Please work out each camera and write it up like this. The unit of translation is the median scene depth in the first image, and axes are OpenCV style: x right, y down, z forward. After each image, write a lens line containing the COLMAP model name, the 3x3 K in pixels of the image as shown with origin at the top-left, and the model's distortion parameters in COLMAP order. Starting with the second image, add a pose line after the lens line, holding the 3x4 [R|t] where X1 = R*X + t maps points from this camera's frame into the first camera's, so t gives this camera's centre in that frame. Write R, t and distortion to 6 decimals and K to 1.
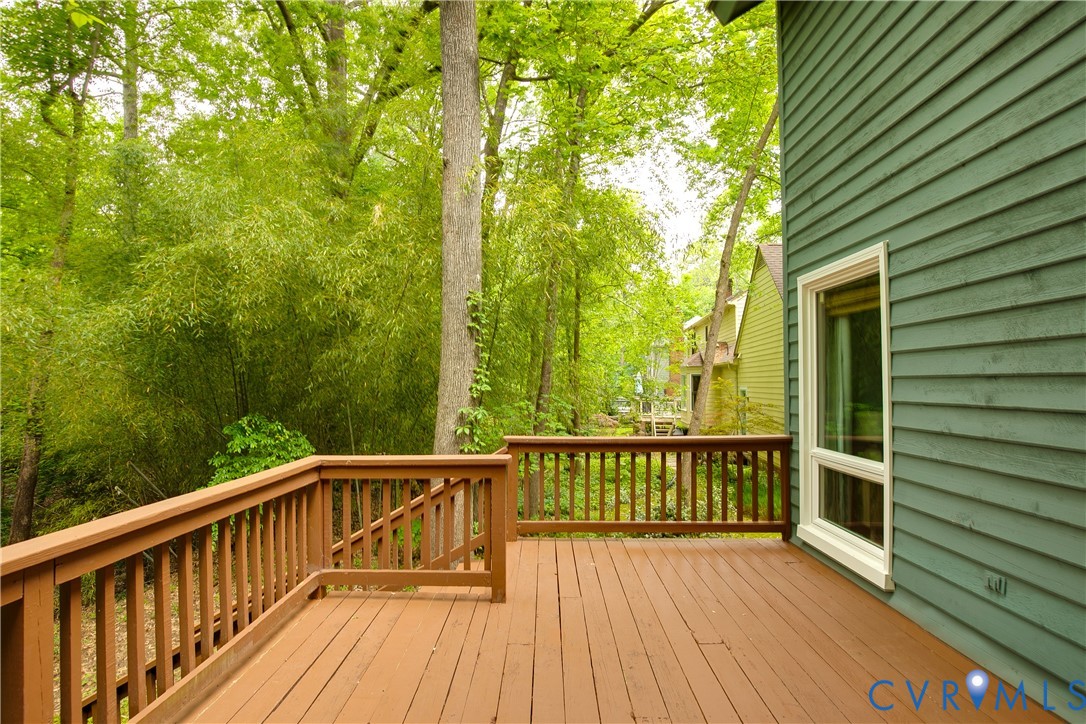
lens RADIAL K [[509.0, 0, 522.5], [0, 509.0, 374.2], [0, 0, 1]] dist [-0.020258, 0.001623]
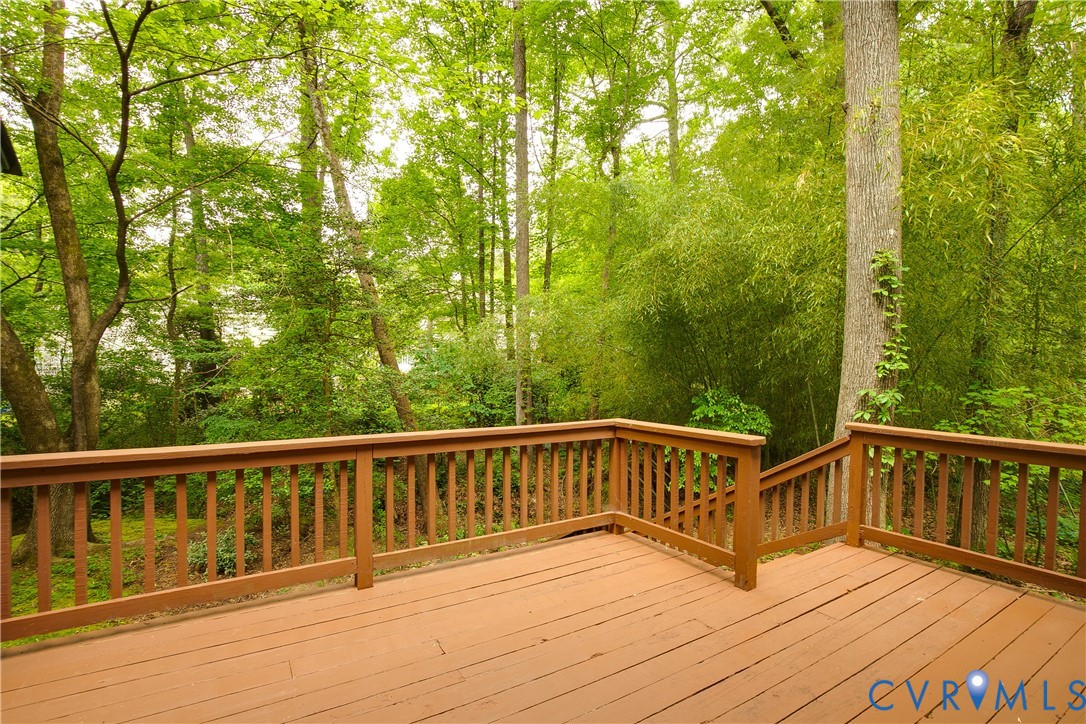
lens RADIAL K [[509.0, 0, 571.2], [0, 509.0, 369.0], [0, 0, 1]] dist [-0.020258, 0.001623]
pose [[0.603784, 0.019121, -0.796919, 0.256731], [0.007732, 0.999525, 0.029840, 0.002503], [0.797111, -0.024179, 0.603349, 0.088340]]
